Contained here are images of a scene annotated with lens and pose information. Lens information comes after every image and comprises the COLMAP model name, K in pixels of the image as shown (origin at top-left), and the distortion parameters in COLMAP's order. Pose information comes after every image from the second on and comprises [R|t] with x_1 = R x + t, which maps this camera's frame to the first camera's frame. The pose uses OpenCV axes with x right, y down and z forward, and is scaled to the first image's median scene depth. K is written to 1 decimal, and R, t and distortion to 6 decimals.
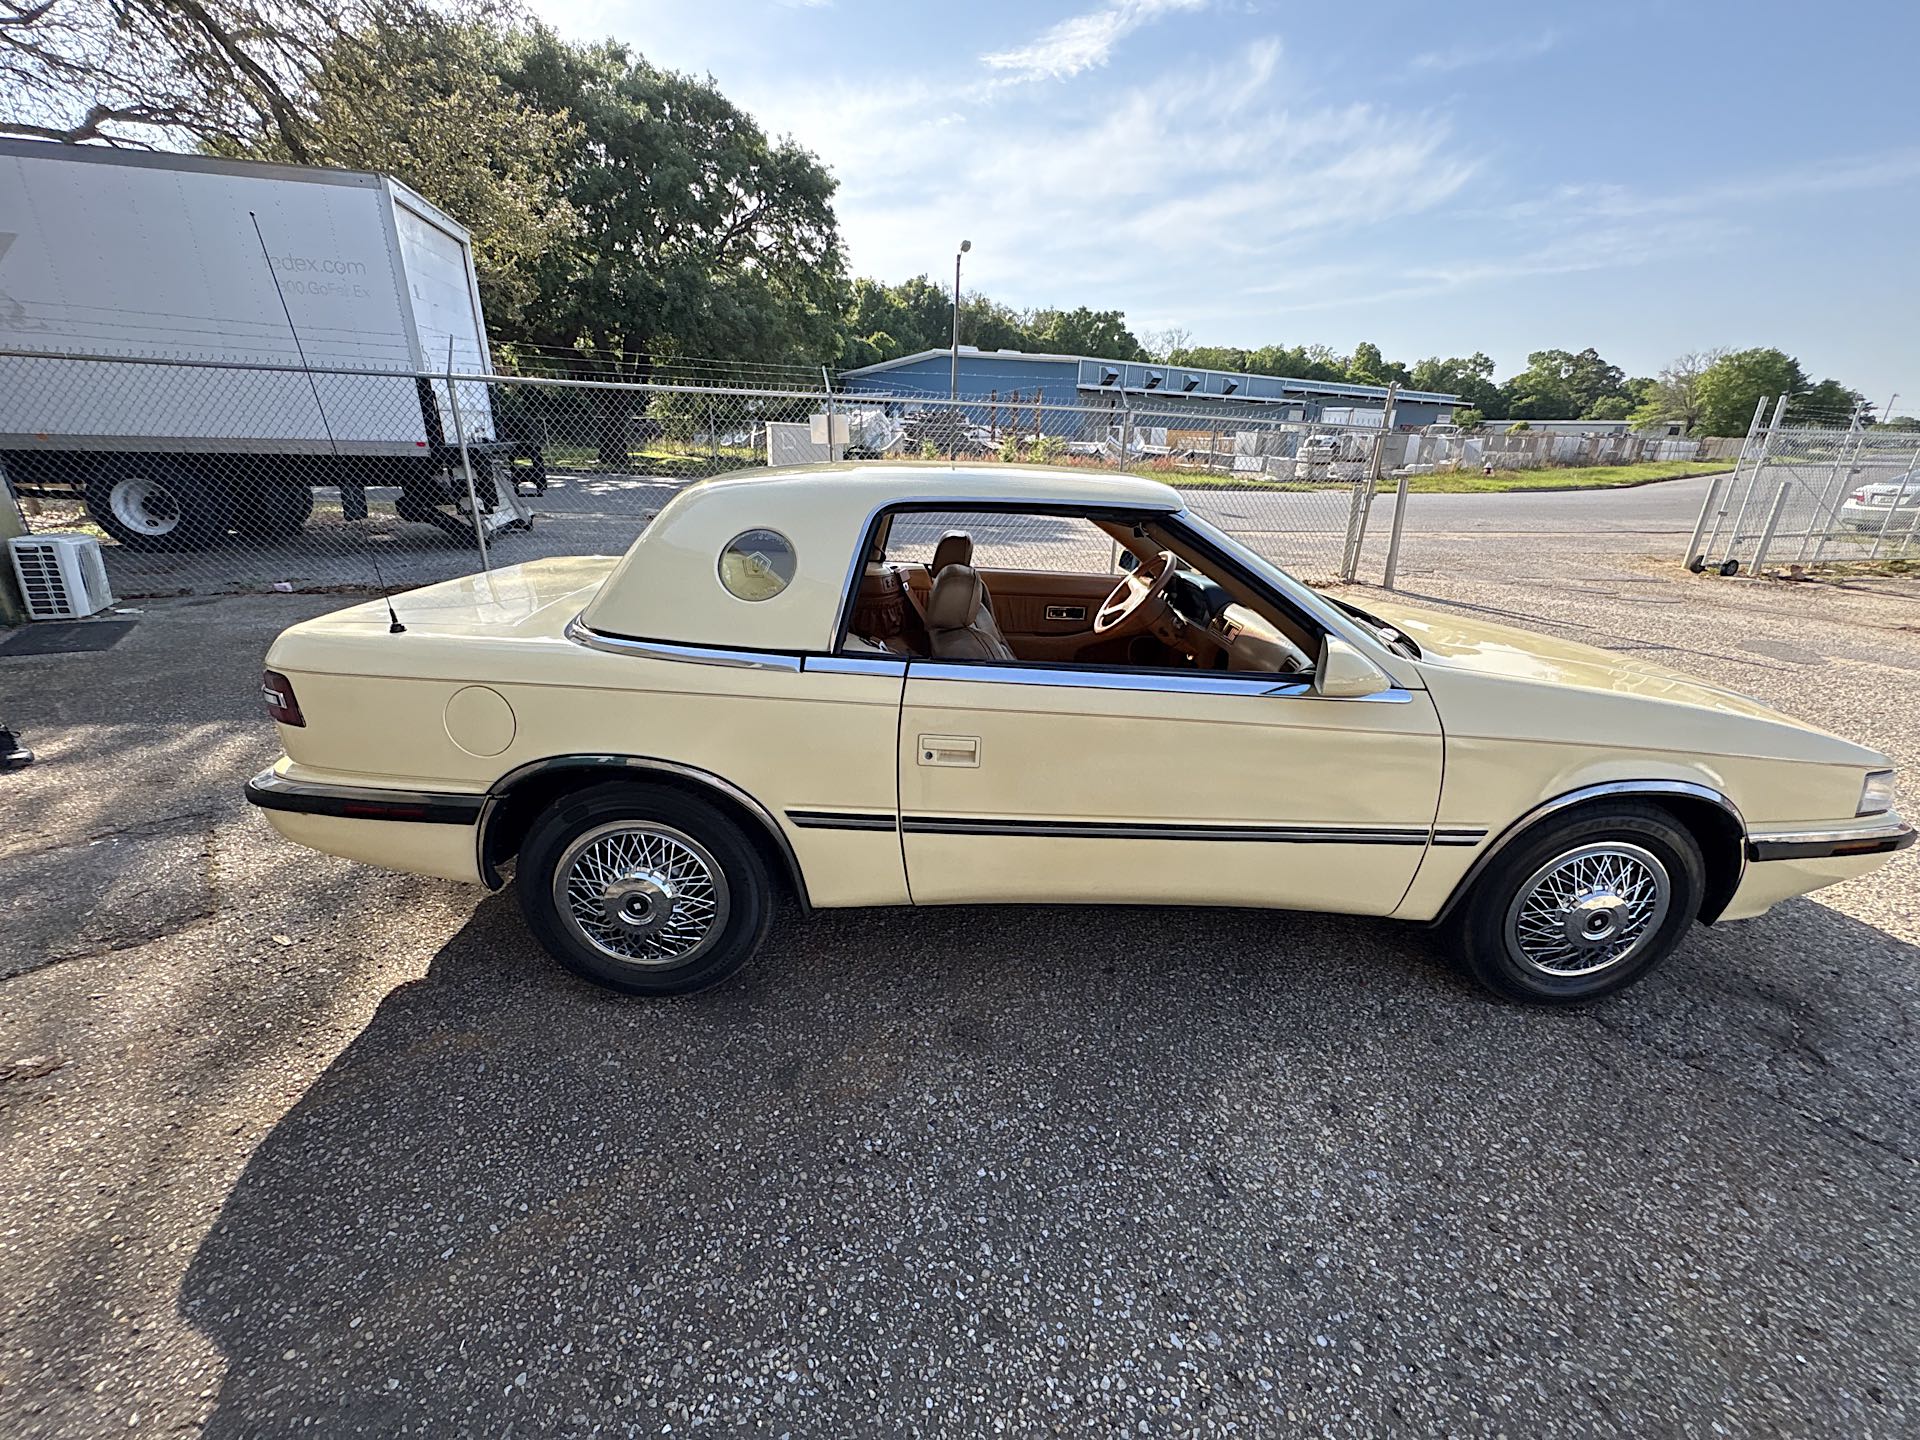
lens RADIAL K [[773.7, 0, 972.9], [0, 773.7, 716.0], [0, 0, 1]] dist [-0.004416, 0.000590]
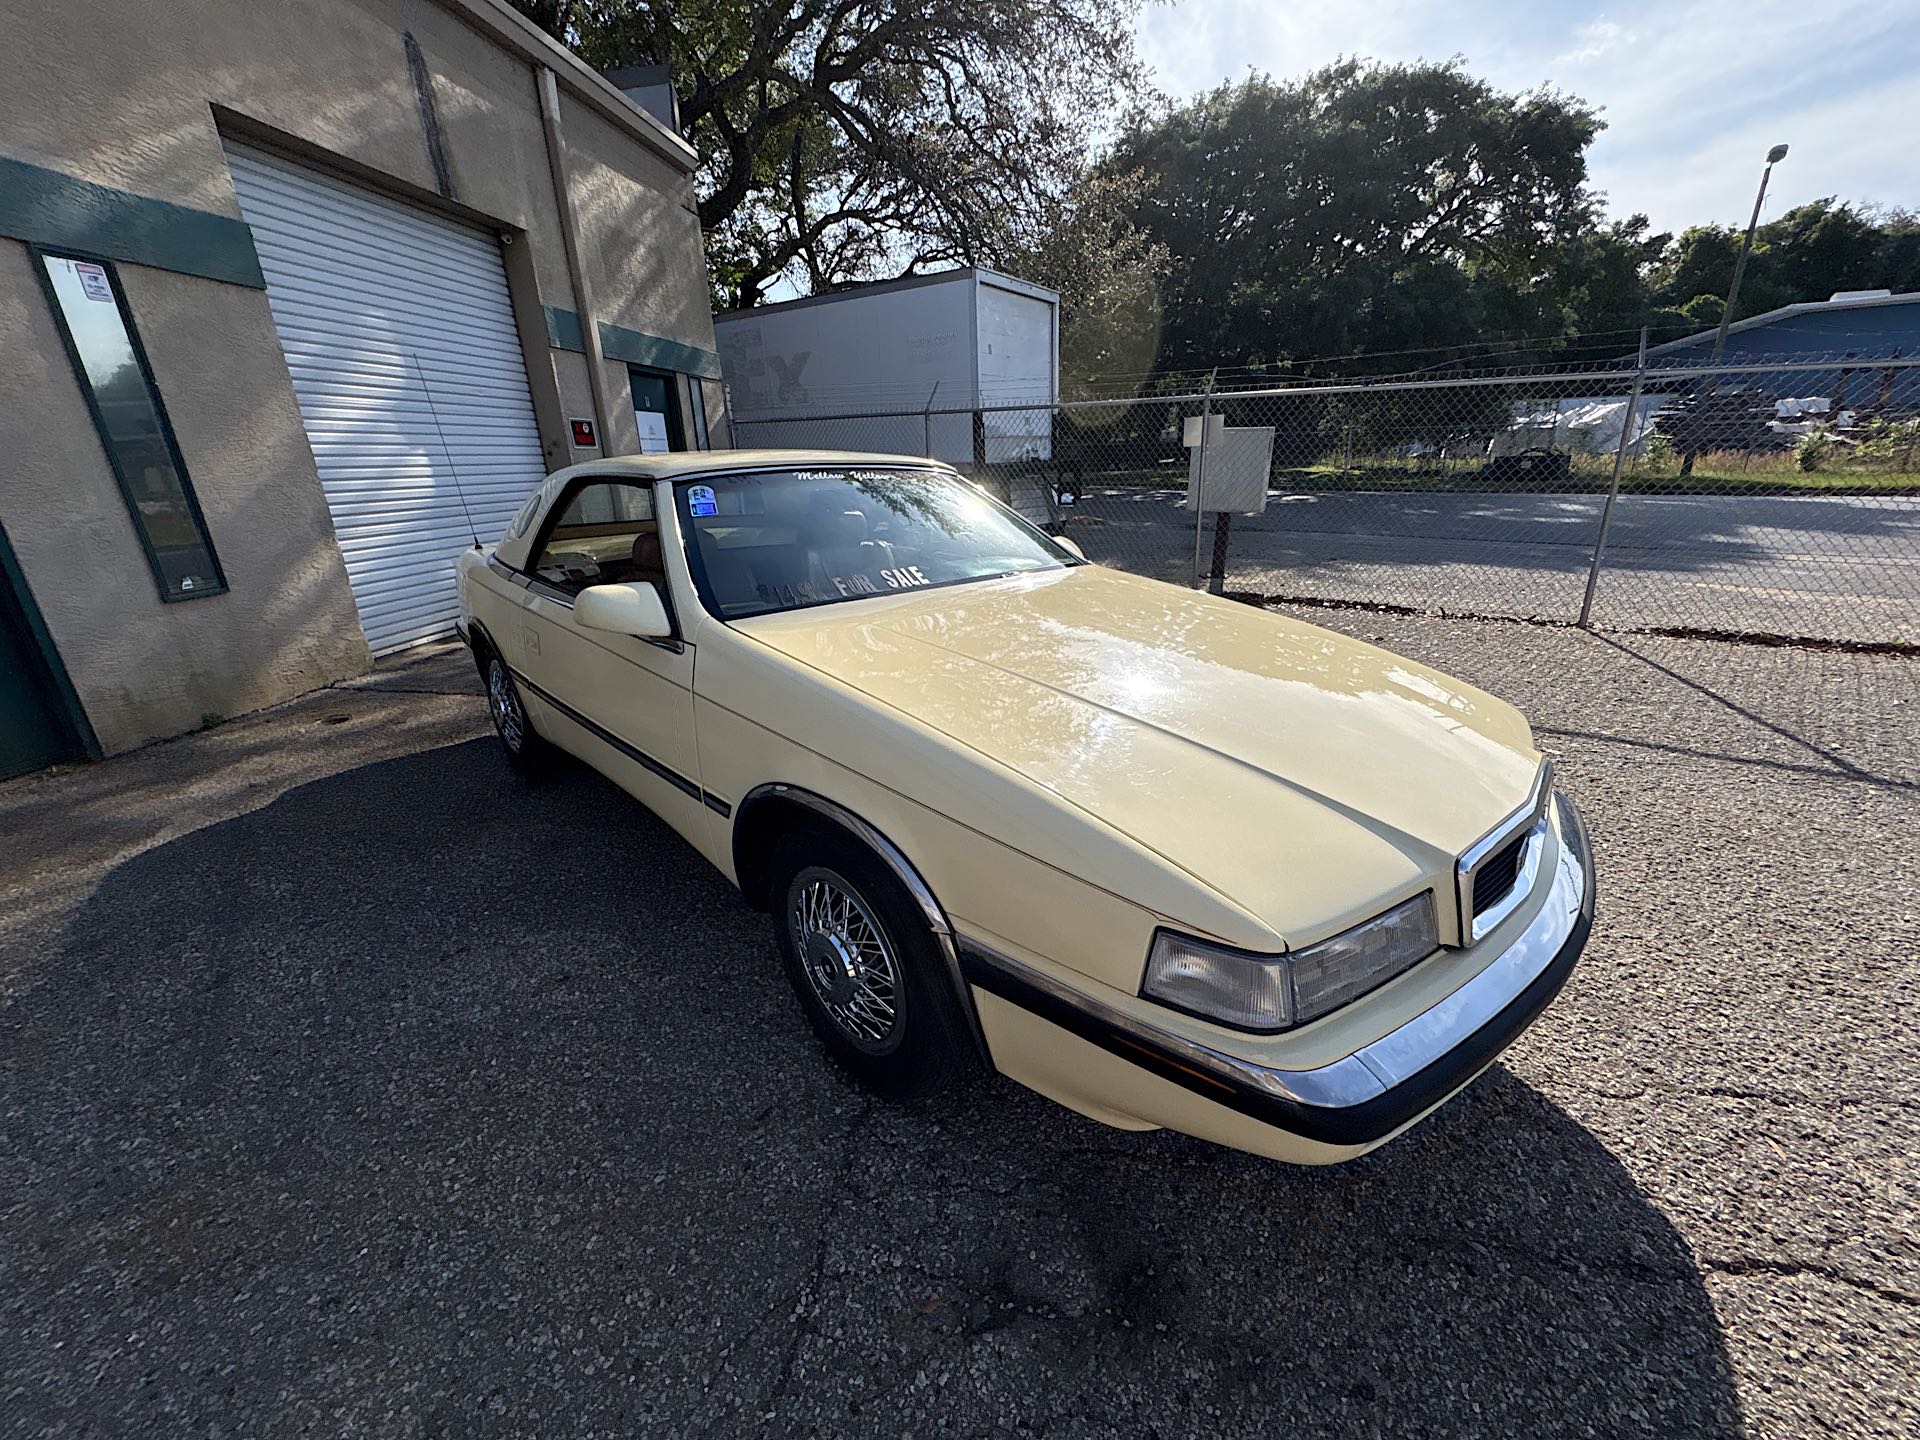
lens RADIAL K [[770.7, 0, 966.5], [0, 770.7, 727.9], [0, 0, 1]] dist [-0.002532, -0.003056]
pose [[0.666332, 0.202178, -0.717723, 0.161585], [-0.205868, 0.975009, 0.083527, -0.008965], [0.716673, 0.092099, 0.691301, 0.057816]]
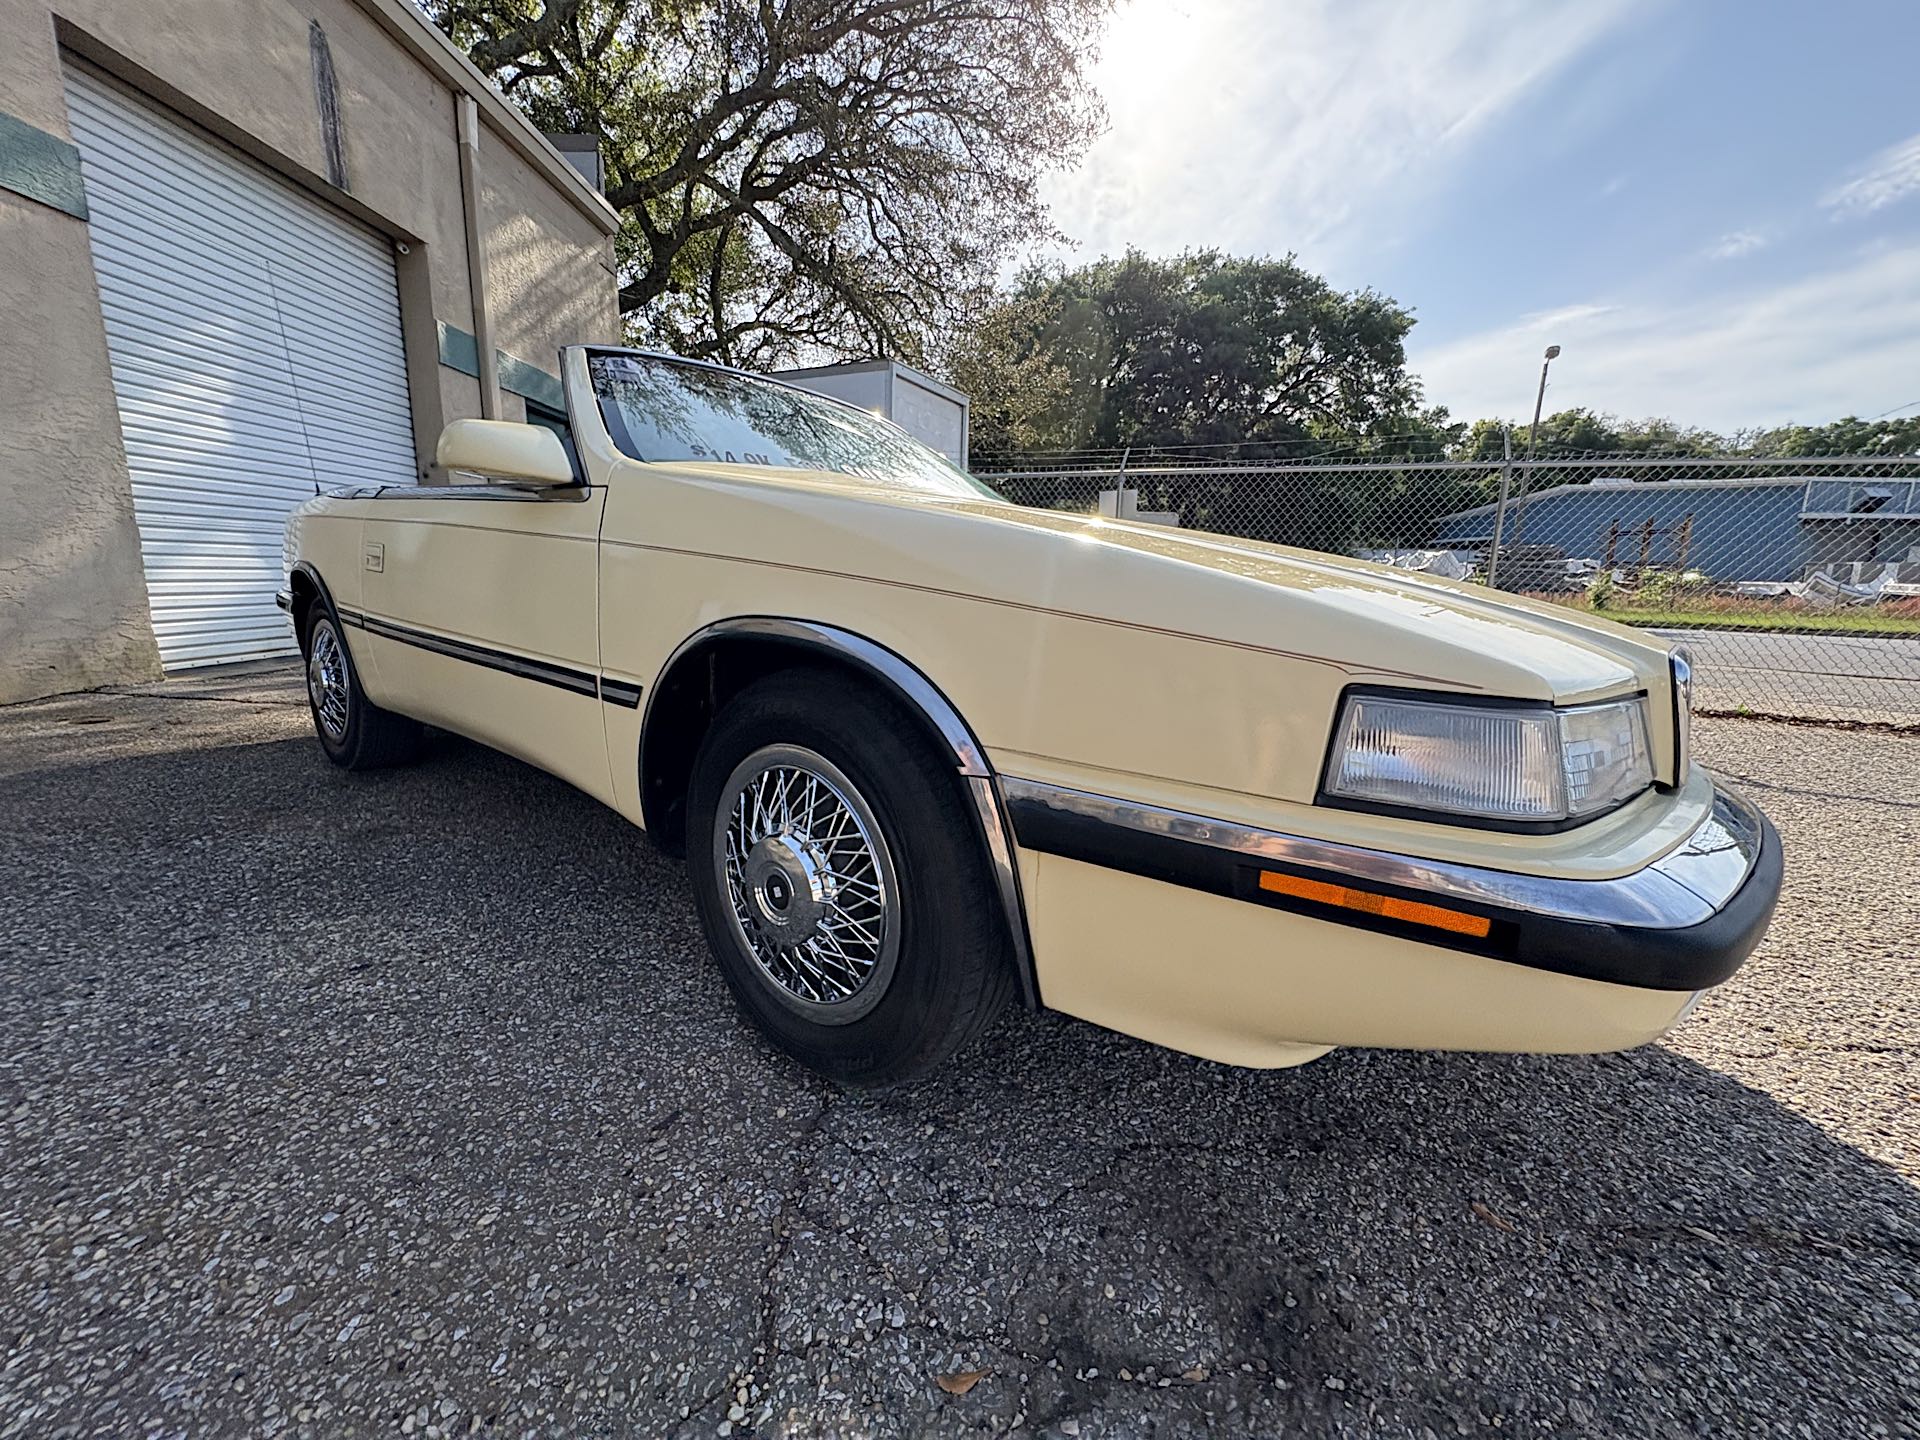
lens RADIAL K [[773.7, 0, 972.9], [0, 773.7, 716.0], [0, 0, 1]] dist [-0.004416, 0.000590]
pose [[0.762651, 0.111387, -0.637147, 0.143754], [-0.225367, 0.969093, -0.100341, 0.016432], [0.606278, 0.220117, 0.764183, 0.068586]]
